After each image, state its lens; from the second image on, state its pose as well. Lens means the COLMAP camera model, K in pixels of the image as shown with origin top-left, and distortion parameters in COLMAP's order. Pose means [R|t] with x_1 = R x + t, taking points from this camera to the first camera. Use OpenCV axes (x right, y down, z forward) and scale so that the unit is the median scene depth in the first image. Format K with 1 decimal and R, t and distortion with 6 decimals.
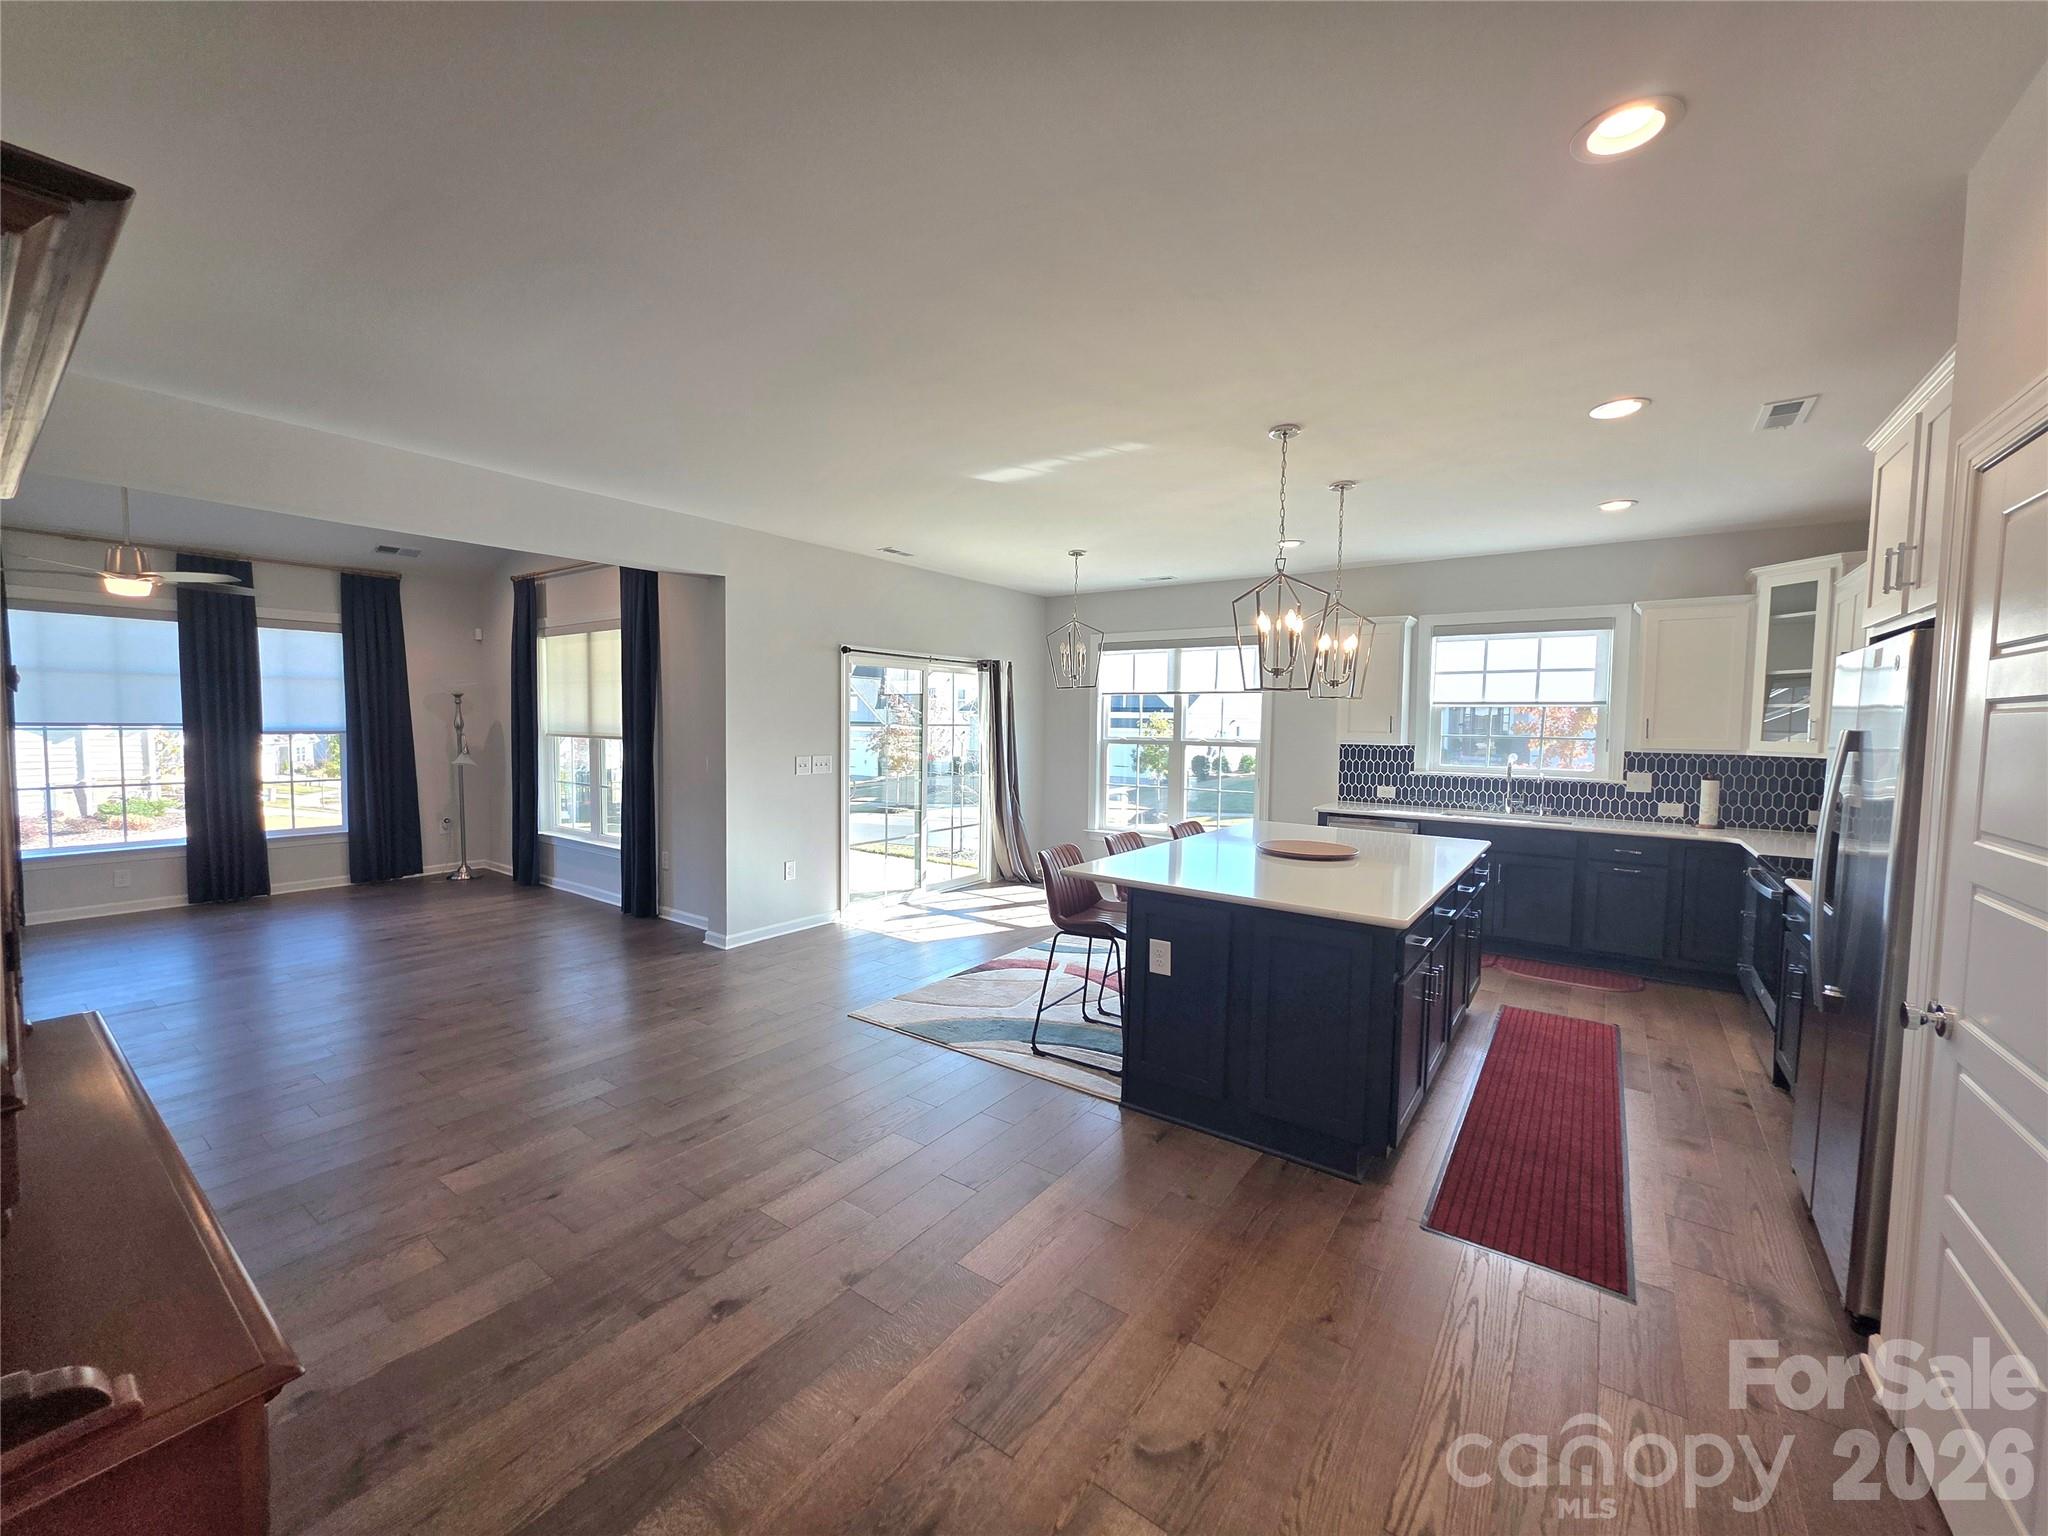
lens RADIAL K [[814.1, 0, 1019.2], [0, 814.1, 765.1], [0, 0, 1]] dist [0.001934, 0.000223]
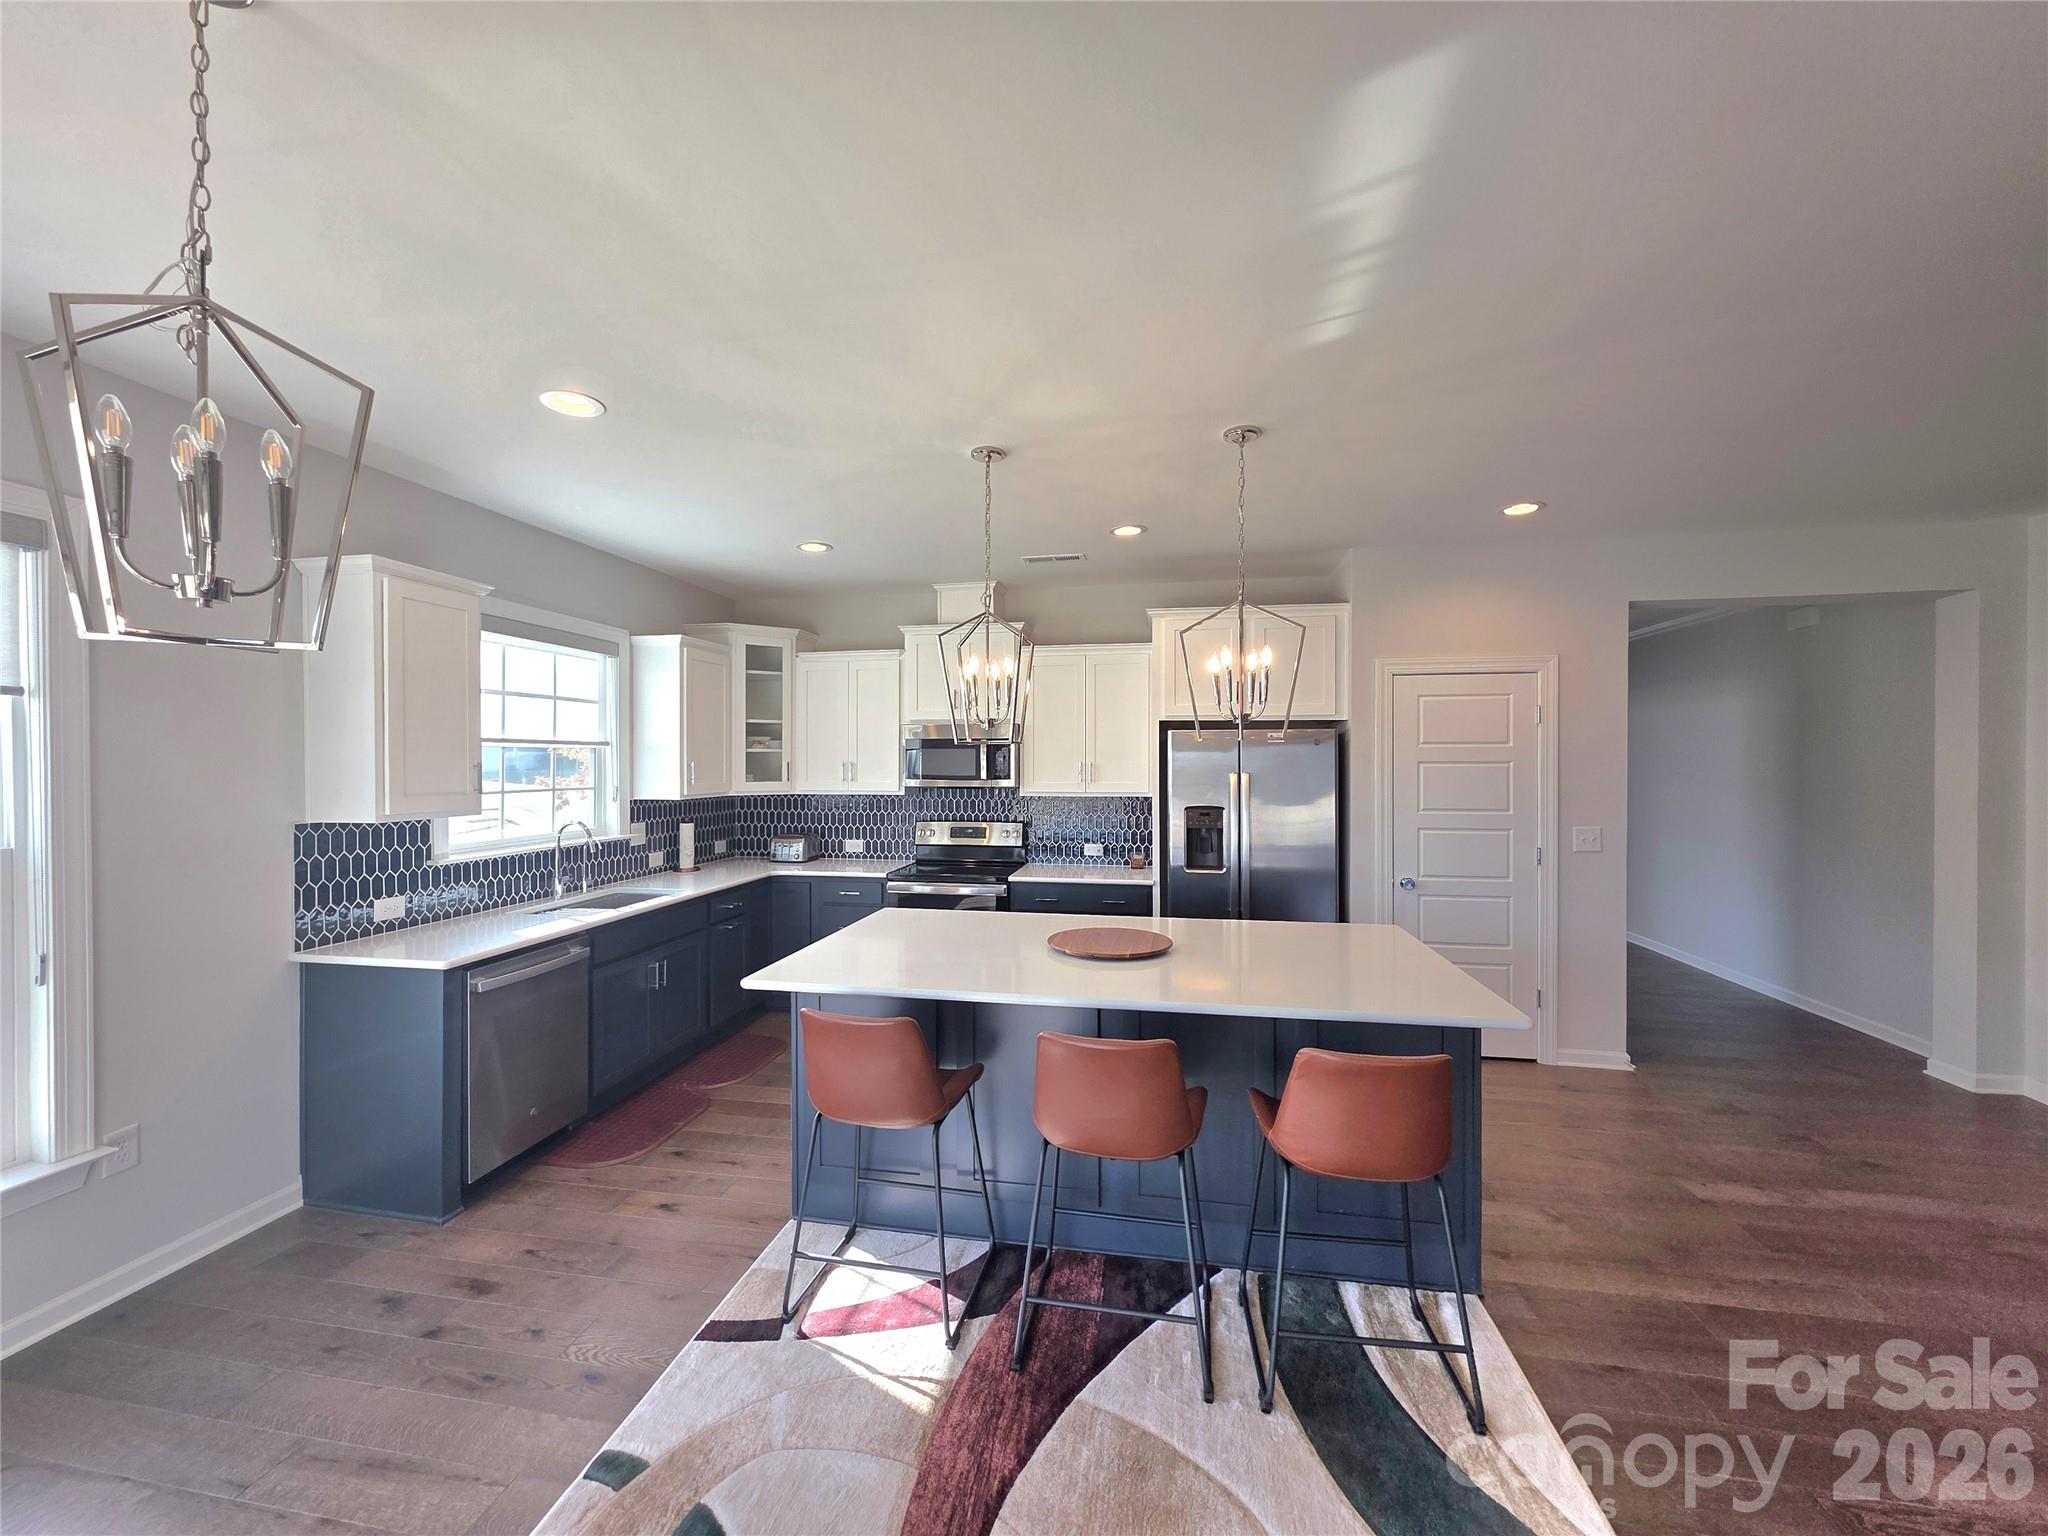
lens RADIAL K [[814.1, 0, 1012.5], [0, 814.1, 766.1], [0, 0, 1]] dist [0.001934, 0.000223]
pose [[-0.424335, -0.018298, 0.905320, -0.205019], [0.046294, 0.998050, 0.041871, -0.067839], [-0.904321, 0.059678, -0.422660, 0.957633]]
